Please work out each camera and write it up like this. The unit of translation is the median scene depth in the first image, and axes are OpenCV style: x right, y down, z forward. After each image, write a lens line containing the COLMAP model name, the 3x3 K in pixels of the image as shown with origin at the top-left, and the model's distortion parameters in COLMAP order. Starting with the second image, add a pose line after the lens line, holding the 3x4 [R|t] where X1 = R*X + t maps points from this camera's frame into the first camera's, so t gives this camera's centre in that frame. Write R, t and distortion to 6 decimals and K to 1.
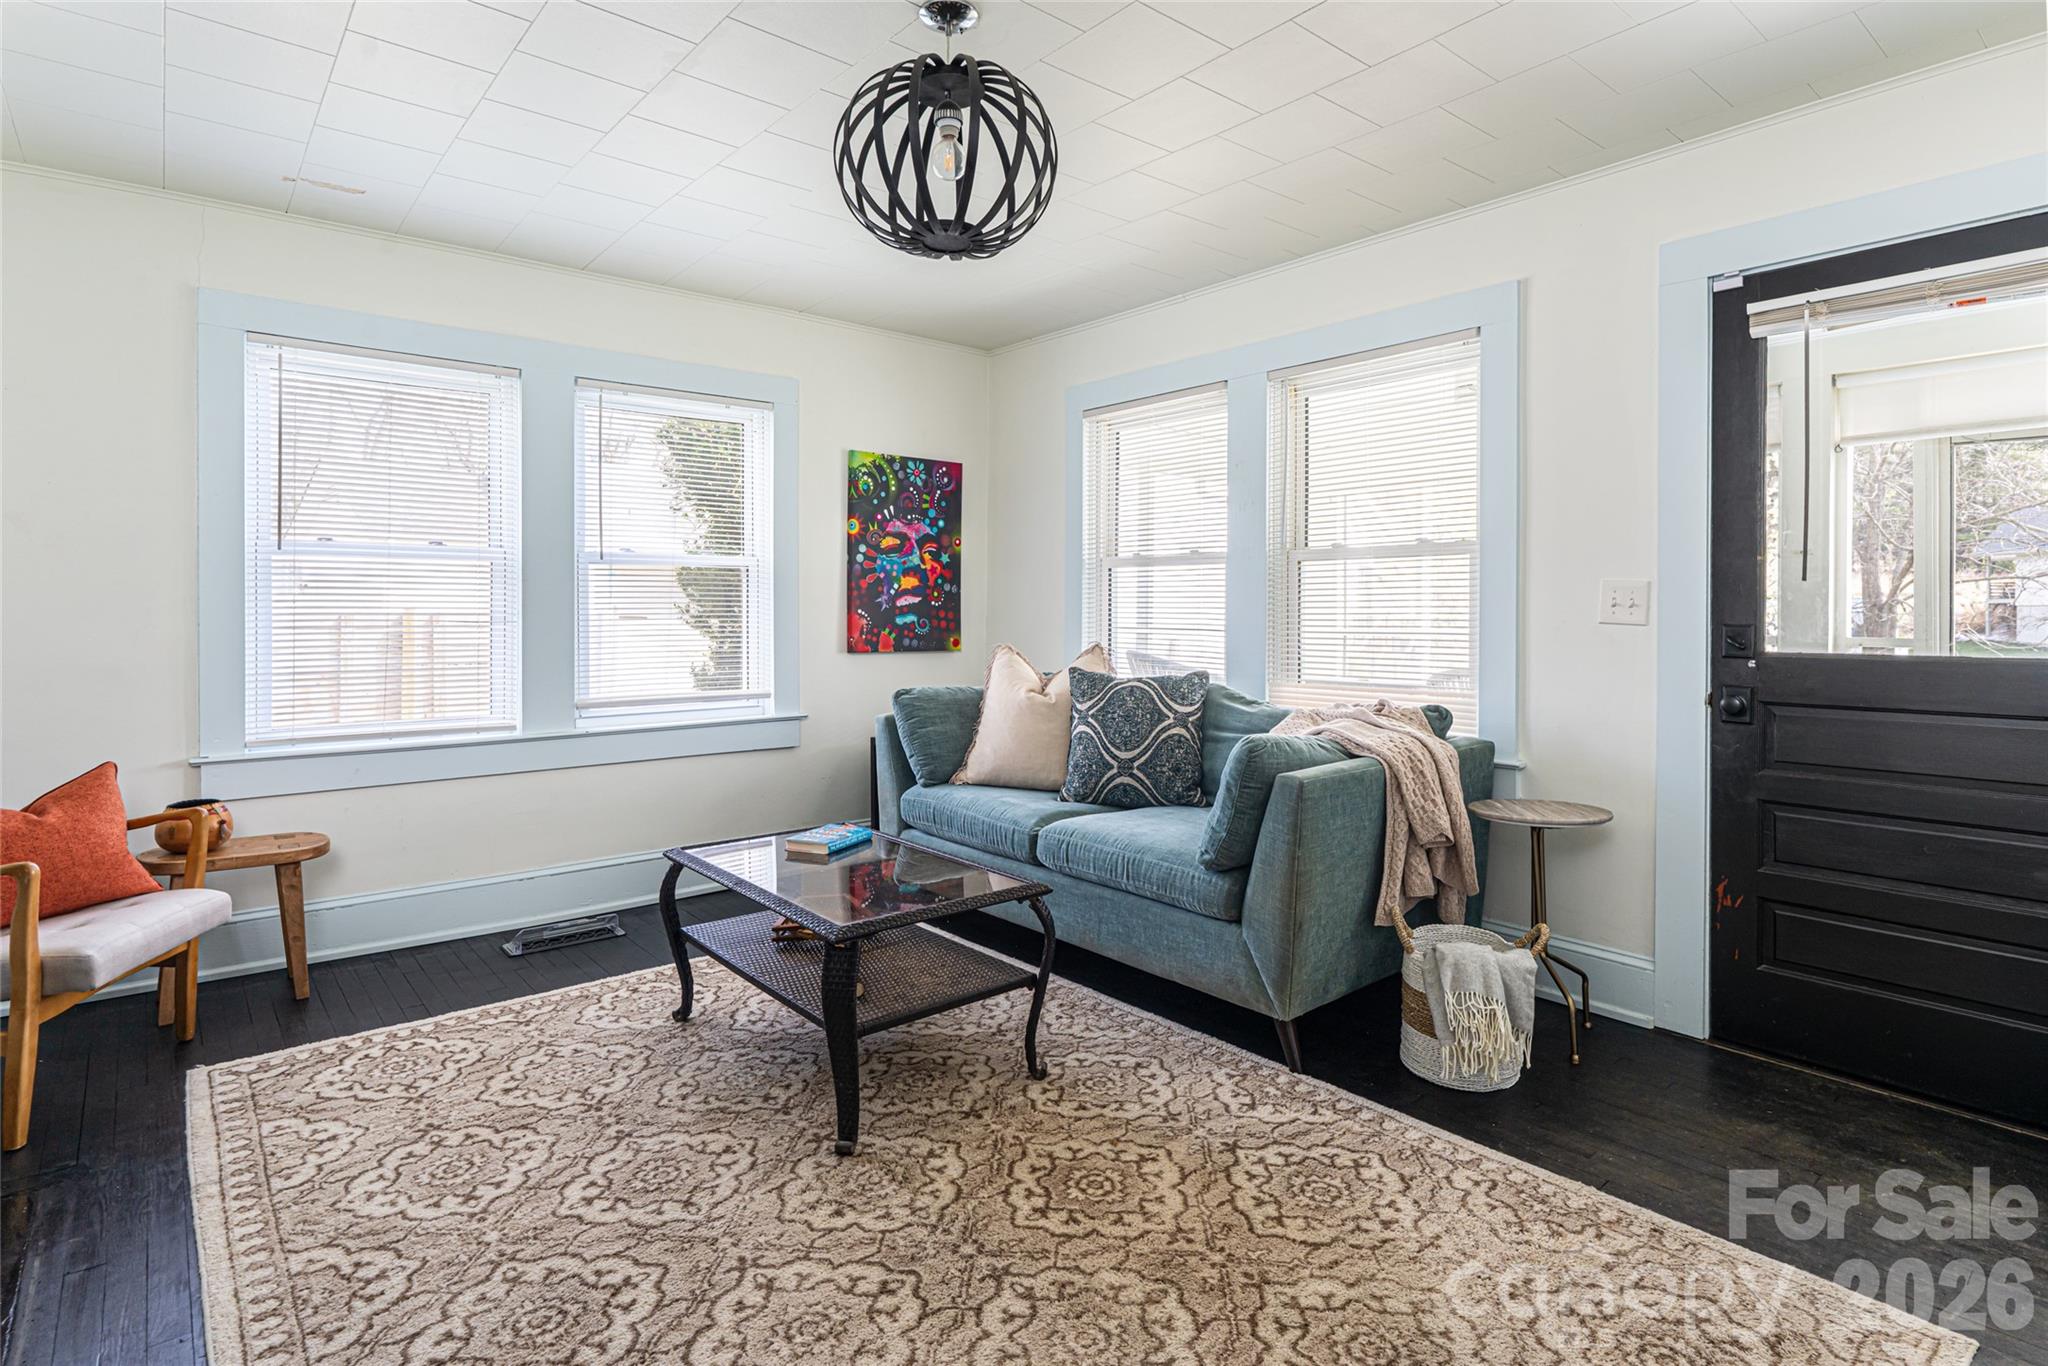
lens RADIAL K [[1007.1, 0, 1007.6], [0, 1007.1, 622.6], [0, 0, 1]] dist [0.000311, 0.000058]
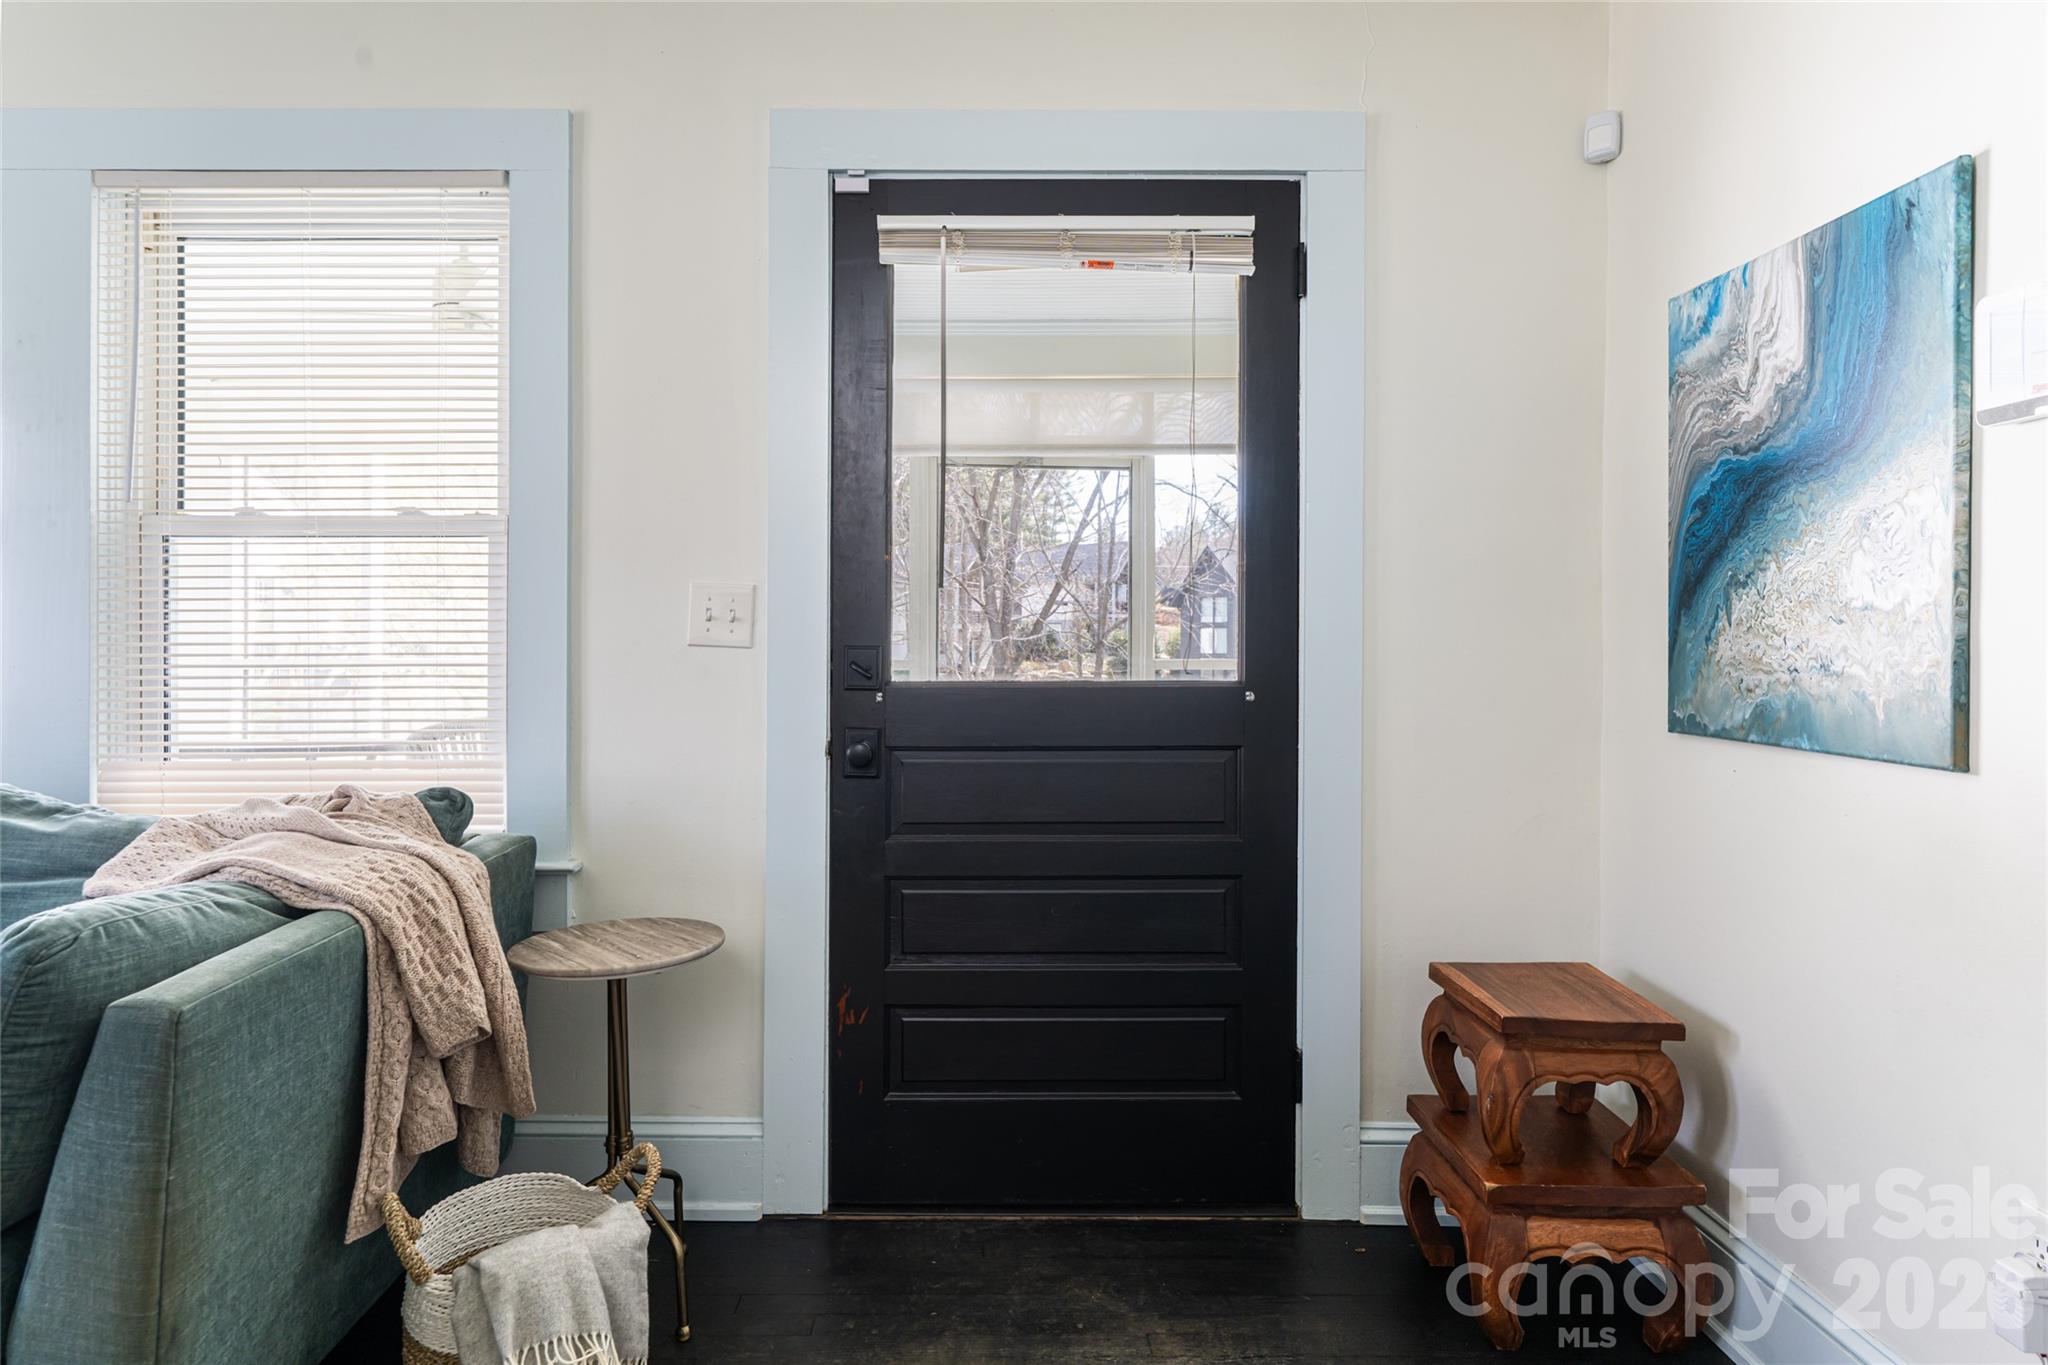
lens RADIAL K [[1147.7, 0, 994.3], [0, 1147.7, 637.1], [0, 0, 1]] dist [-0.000478, -0.001612]
pose [[0.614299, 0.001809, 0.789071, 0.109502], [0.008939, 0.999917, -0.009251, 0.004245], [-0.789023, 0.012736, 0.614232, 0.384319]]
